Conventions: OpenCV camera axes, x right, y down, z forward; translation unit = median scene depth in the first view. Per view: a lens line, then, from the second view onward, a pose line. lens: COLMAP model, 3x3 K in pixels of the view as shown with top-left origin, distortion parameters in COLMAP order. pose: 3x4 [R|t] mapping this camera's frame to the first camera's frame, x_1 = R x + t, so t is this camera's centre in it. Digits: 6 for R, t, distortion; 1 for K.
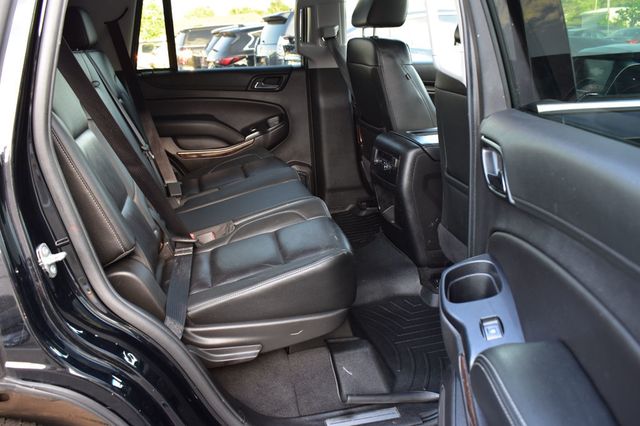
lens RADIAL K [[610.1, 0, 320.0], [0, 610.1, 213.0], [0, 0, 1]] dist [-0.083905, -0.002107]
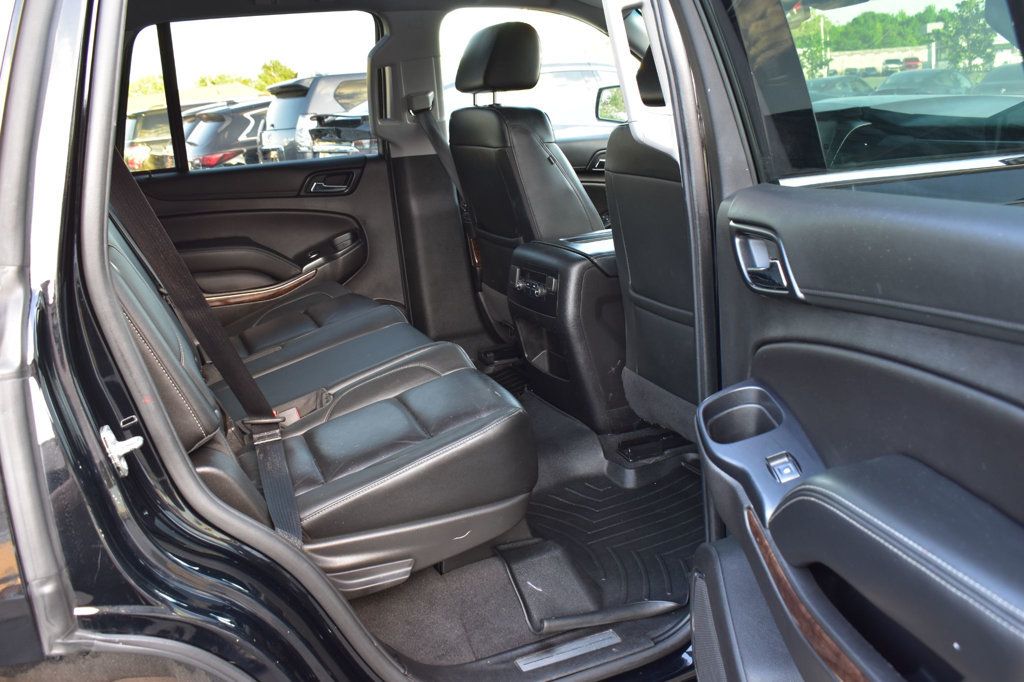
lens RADIAL K [[981.6, 0, 512.0], [0, 981.6, 341.0], [0, 0, 1]] dist [-0.091628, -0.003949]
pose [[0.981480, -0.080871, 0.173656, -0.125823], [0.090174, 0.994847, -0.046351, 0.029733], [-0.169013, 0.061152, 0.983715, -0.076501]]
